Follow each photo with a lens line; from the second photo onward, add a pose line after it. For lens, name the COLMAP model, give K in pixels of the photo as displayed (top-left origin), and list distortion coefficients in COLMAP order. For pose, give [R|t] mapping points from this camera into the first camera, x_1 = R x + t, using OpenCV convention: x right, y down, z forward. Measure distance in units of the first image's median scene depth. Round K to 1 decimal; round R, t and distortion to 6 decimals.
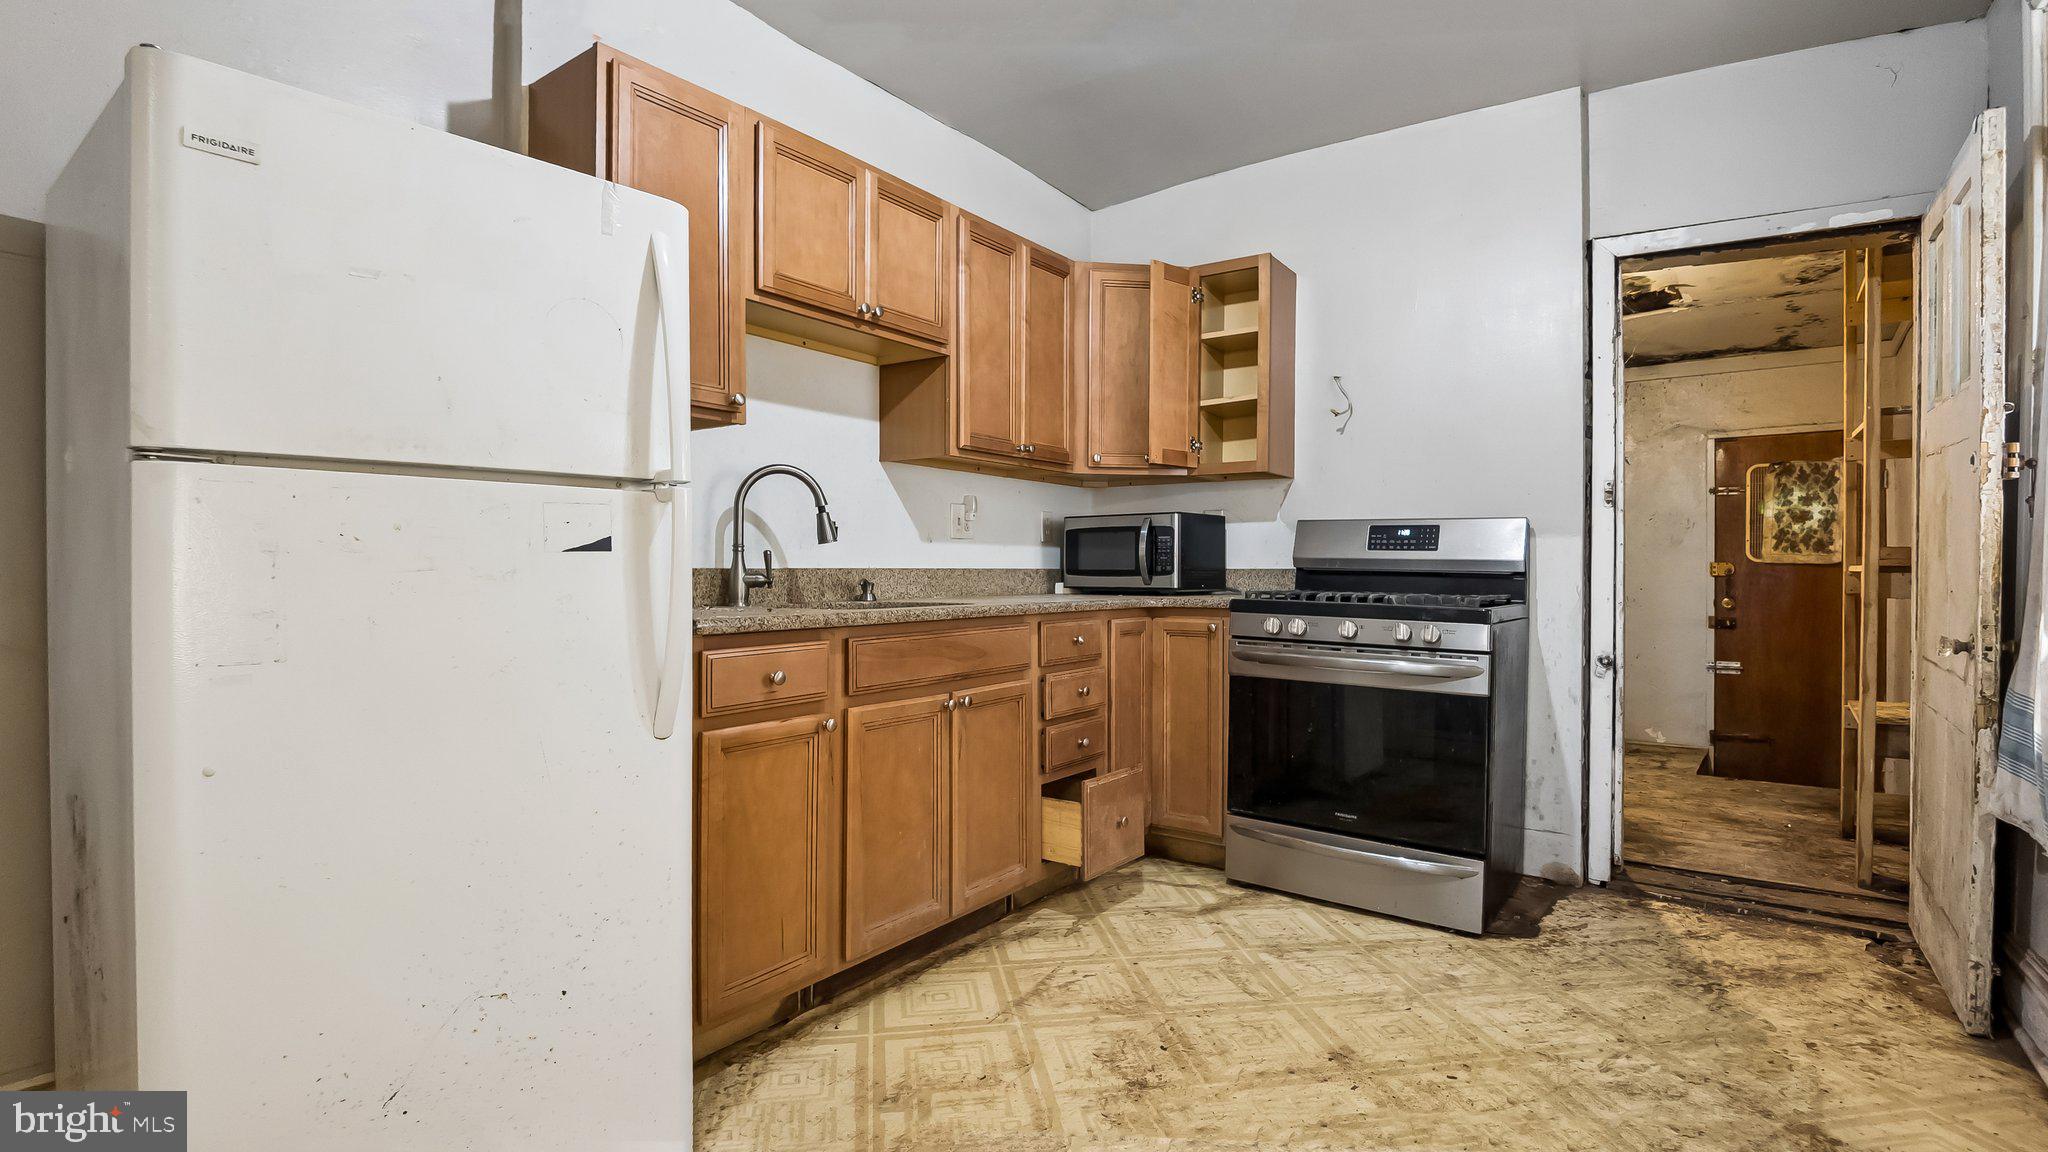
lens RADIAL K [[1108.0, 0, 993.1], [0, 1108.0, 573.1], [0, 0, 1]] dist [0.014081, -0.023315]
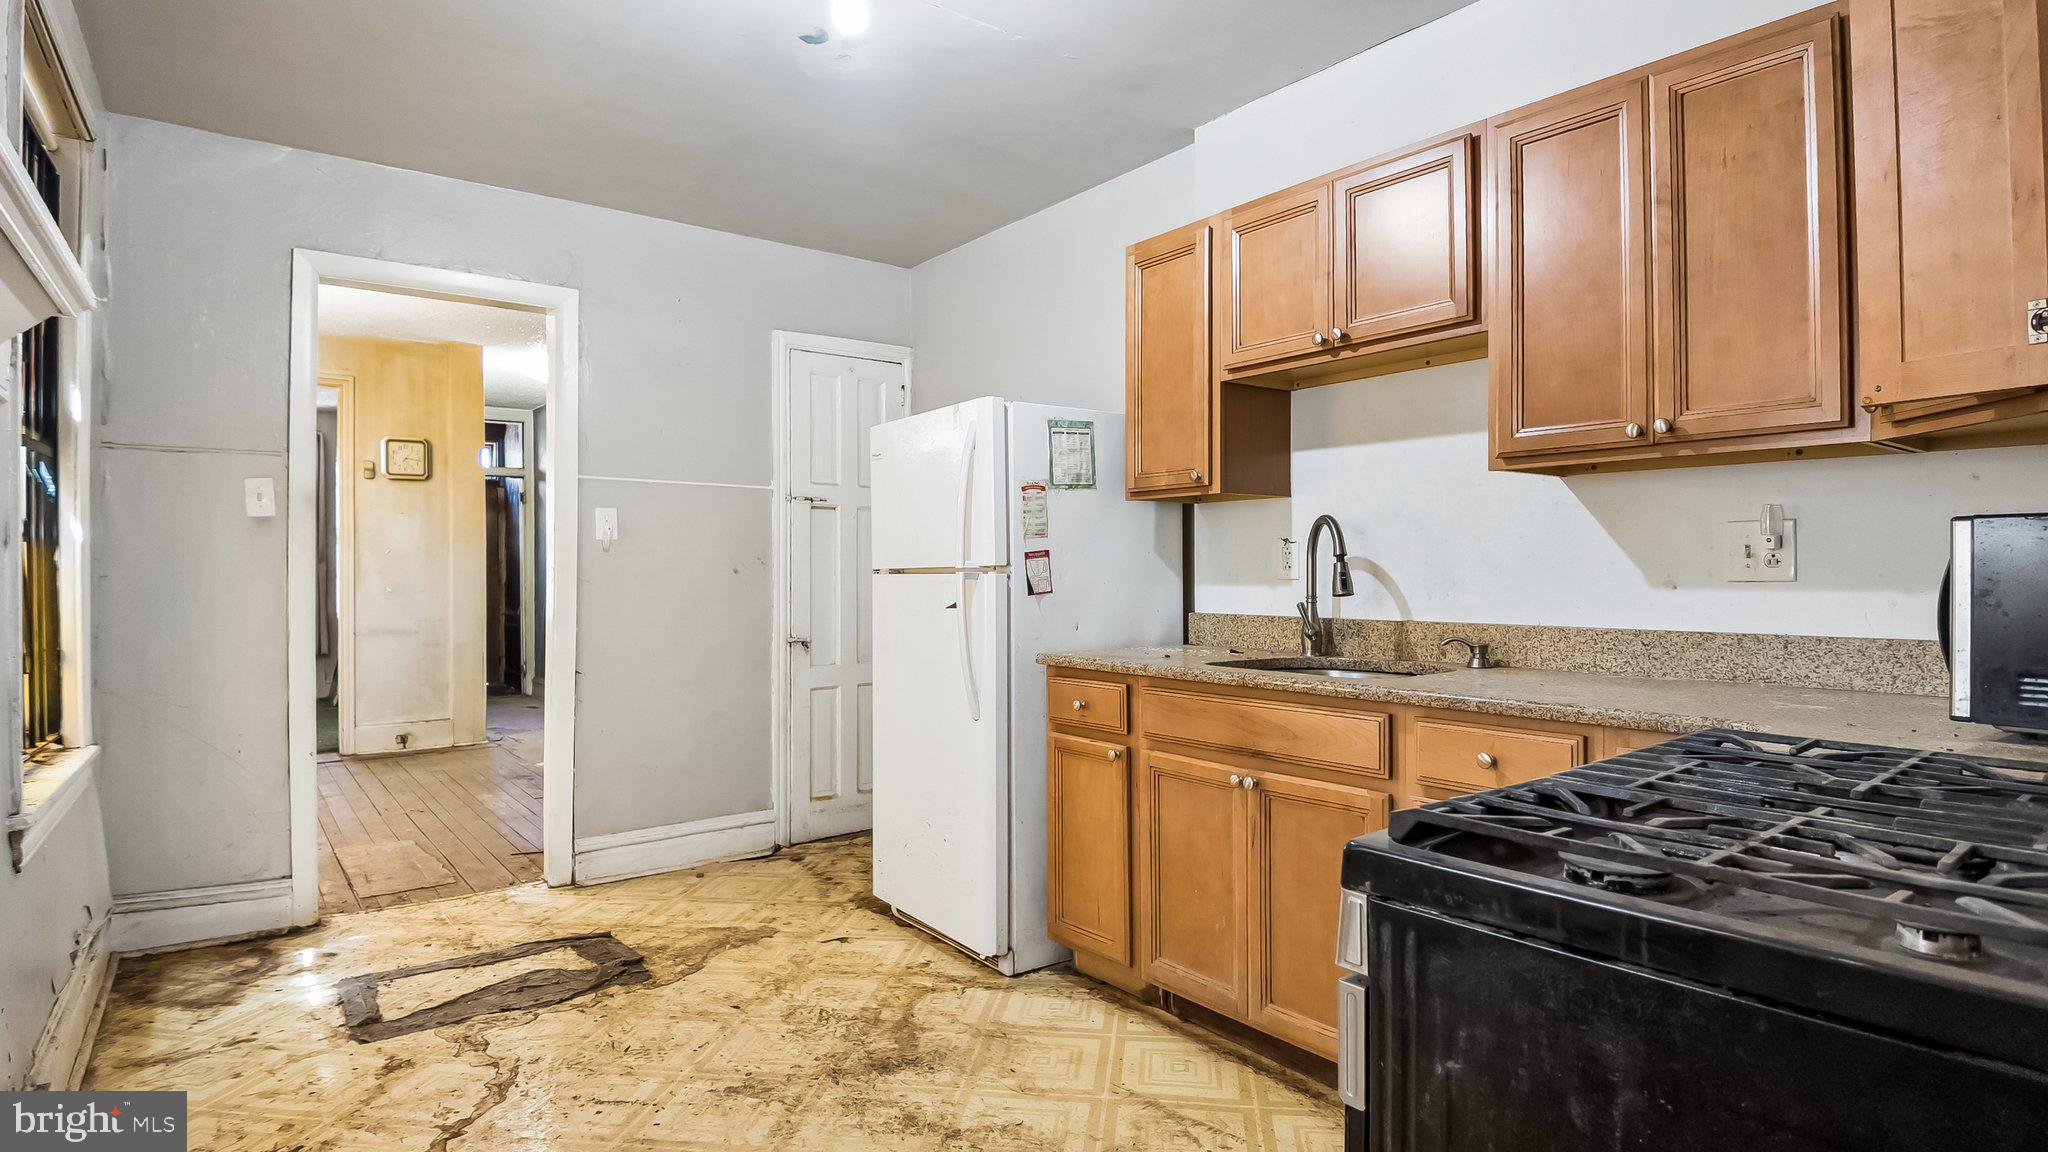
lens RADIAL K [[1108.0, 0, 993.1], [0, 1108.0, 573.1], [0, 0, 1]] dist [0.014081, -0.023315]
pose [[-0.358394, -0.001154, -0.933570, 0.947003], [0.003039, 0.999992, -0.002403, -0.051525], [0.933566, -0.003698, -0.358387, 1.230862]]
